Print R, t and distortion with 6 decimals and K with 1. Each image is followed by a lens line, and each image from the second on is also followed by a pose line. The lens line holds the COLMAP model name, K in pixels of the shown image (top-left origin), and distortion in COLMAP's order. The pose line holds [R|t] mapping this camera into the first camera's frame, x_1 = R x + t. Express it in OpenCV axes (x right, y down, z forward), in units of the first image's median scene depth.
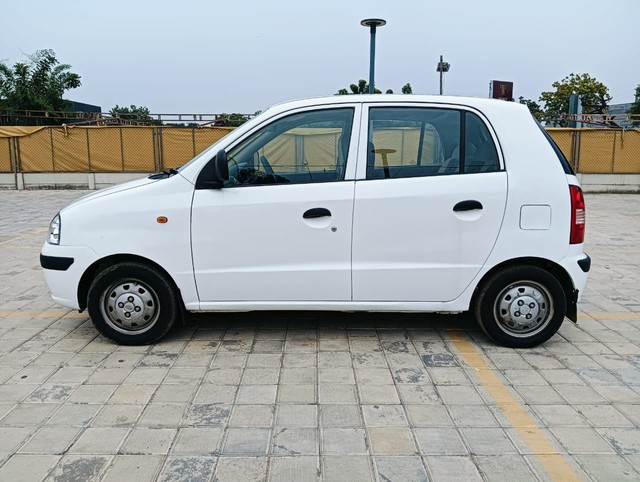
lens RADIAL K [[508.1, 0, 320.0], [0, 508.1, 241.0], [0, 0, 1]] dist [0.045550, -0.064515]
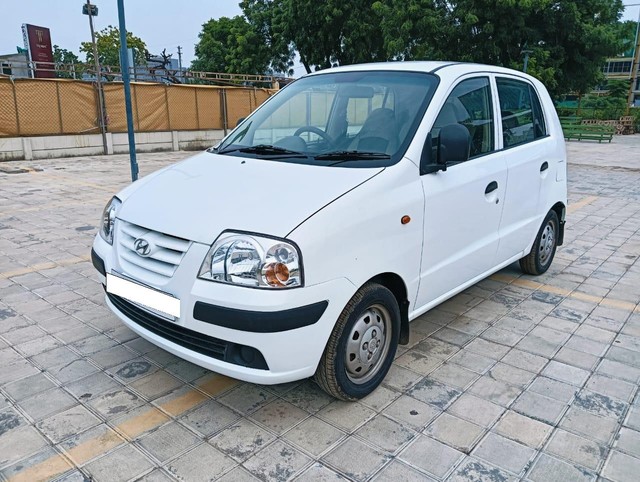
lens RADIAL K [[513.7, 0, 320.0], [0, 513.7, 241.0], [0, 0, 1]] dist [0.040030, -0.076781]
pose [[0.653841, -0.192120, 0.731834, -0.929351], [0.129009, 0.981371, 0.142367, -0.130962], [-0.745552, 0.001328, 0.666446, 0.565103]]
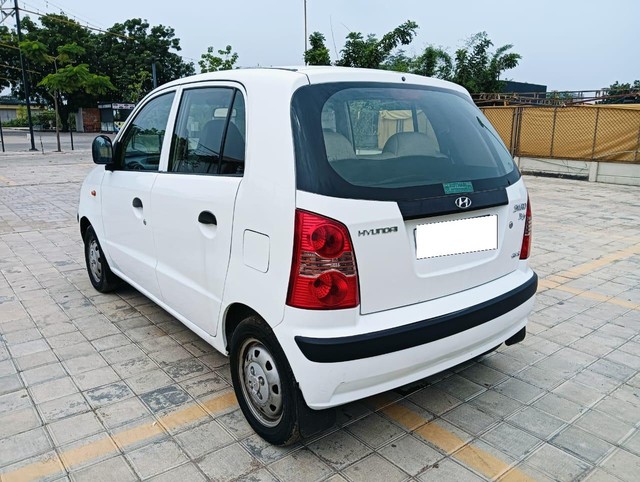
lens RADIAL K [[513.7, 0, 320.0], [0, 513.7, 241.0], [0, 0, 1]] dist [0.040030, -0.076781]
pose [[0.614506, 0.177971, -0.768576, 0.942015], [-0.149665, 0.982829, 0.107921, -0.135870], [0.774585, 0.048710, 0.630591, 0.628335]]
